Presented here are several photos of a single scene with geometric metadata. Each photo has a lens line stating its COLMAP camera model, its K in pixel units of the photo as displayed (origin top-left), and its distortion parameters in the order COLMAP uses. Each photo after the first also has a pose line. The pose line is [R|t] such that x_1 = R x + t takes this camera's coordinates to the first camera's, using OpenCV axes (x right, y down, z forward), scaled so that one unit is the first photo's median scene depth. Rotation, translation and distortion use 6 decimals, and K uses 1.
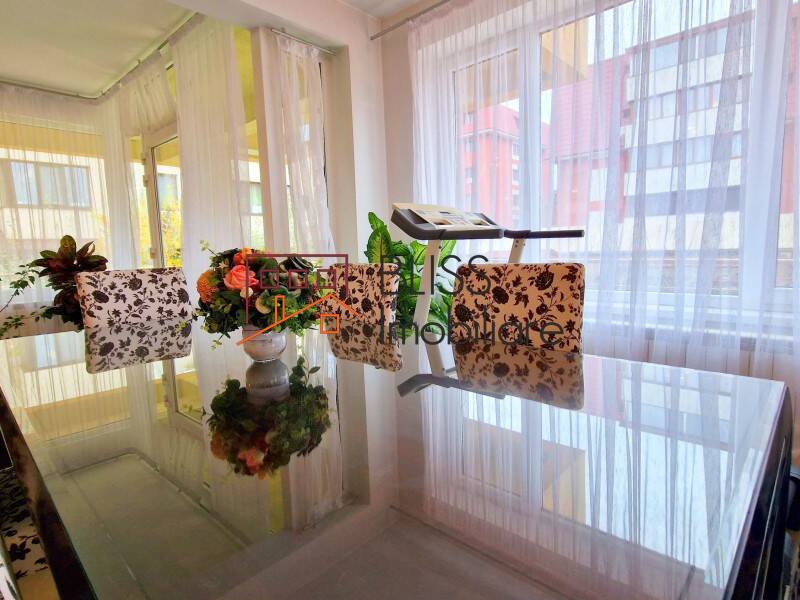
lens RADIAL K [[440.2, 0, 404.0], [0, 440.2, 296.8], [0, 0, 1]] dist [0.004498, -0.002944]
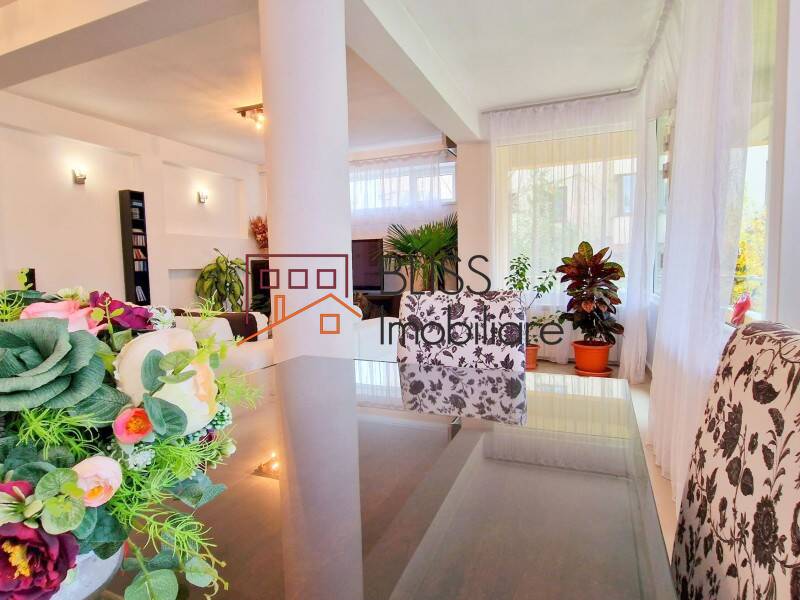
lens RADIAL K [[440.2, 0, 404.0], [0, 440.2, 296.8], [0, 0, 1]] dist [0.004498, -0.002944]
pose [[0.336829, 0.090559, -0.937201, 0.054452], [-0.094141, 0.993615, 0.062176, -0.086415], [0.936848, 0.067287, 0.343204, 0.625497]]
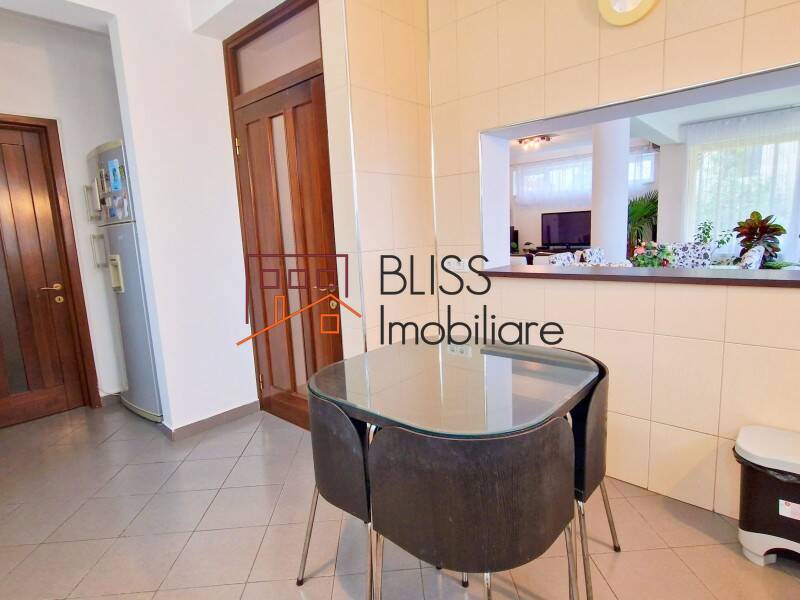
lens RADIAL K [[440.2, 0, 404.0], [0, 440.2, 296.8], [0, 0, 1]] dist [0.004498, -0.002944]
pose [[0.018835, 0.180691, -0.983360, 1.589738], [-0.062456, 0.981826, 0.179213, -0.099104], [0.997870, 0.058041, 0.029778, -0.493506]]
